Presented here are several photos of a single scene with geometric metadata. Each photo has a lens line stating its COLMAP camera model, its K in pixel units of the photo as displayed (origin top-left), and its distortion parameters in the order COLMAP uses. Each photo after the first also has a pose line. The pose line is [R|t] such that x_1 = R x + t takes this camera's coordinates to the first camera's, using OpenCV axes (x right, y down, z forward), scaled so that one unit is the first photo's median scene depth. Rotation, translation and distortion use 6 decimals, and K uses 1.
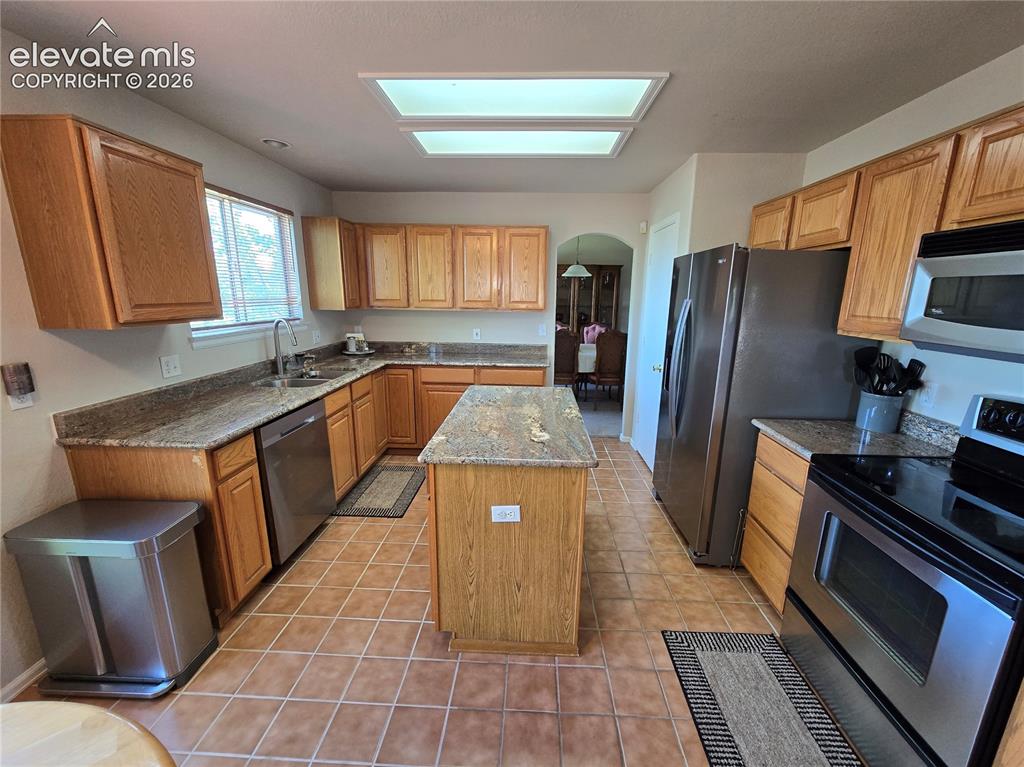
lens RADIAL K [[417.2, 0, 515.3], [0, 417.2, 387.9], [0, 0, 1]] dist [-0.000863, -0.000155]
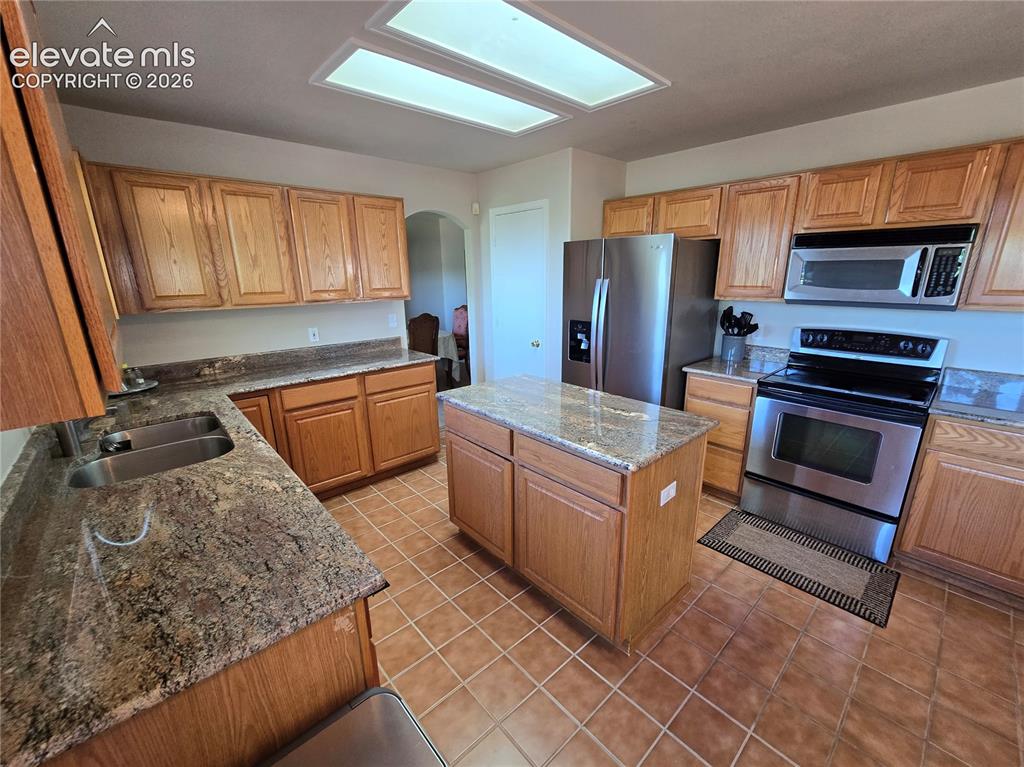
lens RADIAL K [[422.9, 0, 511.4], [0, 422.9, 391.5], [0, 0, 1]] dist [-0.002399, -0.000371]
pose [[0.713847, -0.211232, 0.667685, -0.723915], [0.178068, 0.976838, 0.118658, -0.106137], [-0.677284, 0.034190, 0.734927, 0.371740]]
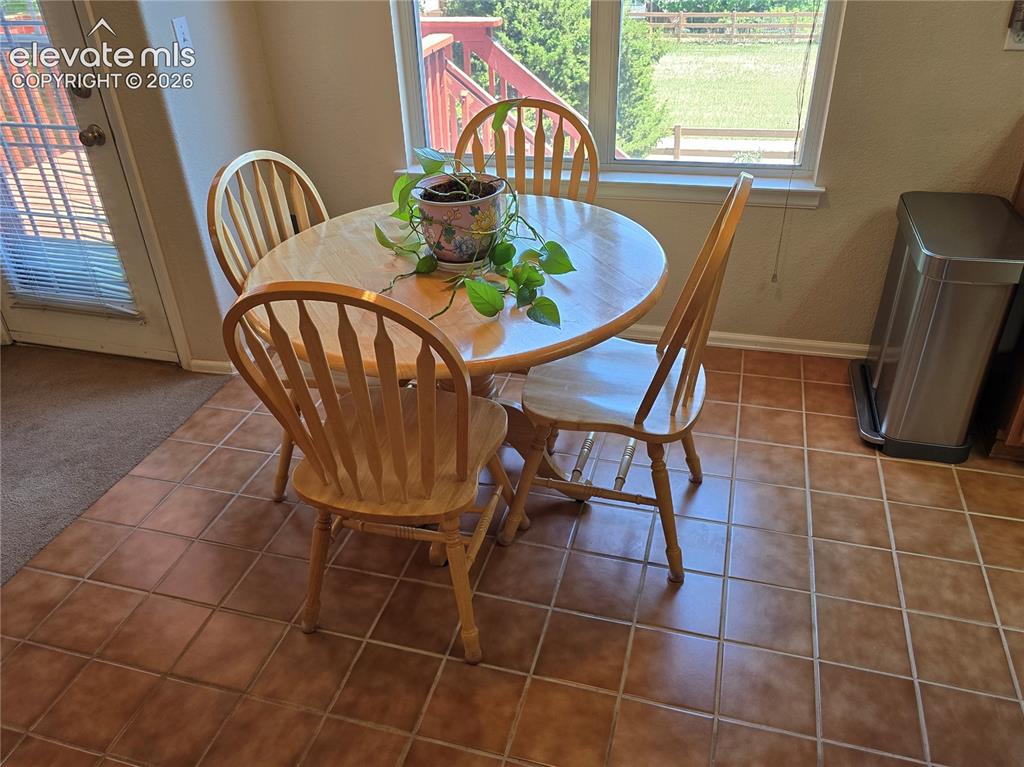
lens RADIAL K [[797.8, 0, 512.0], [0, 797.8, 383.5], [0, 0, 1]] dist [0.038472, 0.001032]
pose [[-0.225335, 0.509982, -0.830146, 0.407429], [-0.189115, 0.812959, 0.550757, -0.066689], [0.955751, 0.281098, -0.086743, 0.320982]]
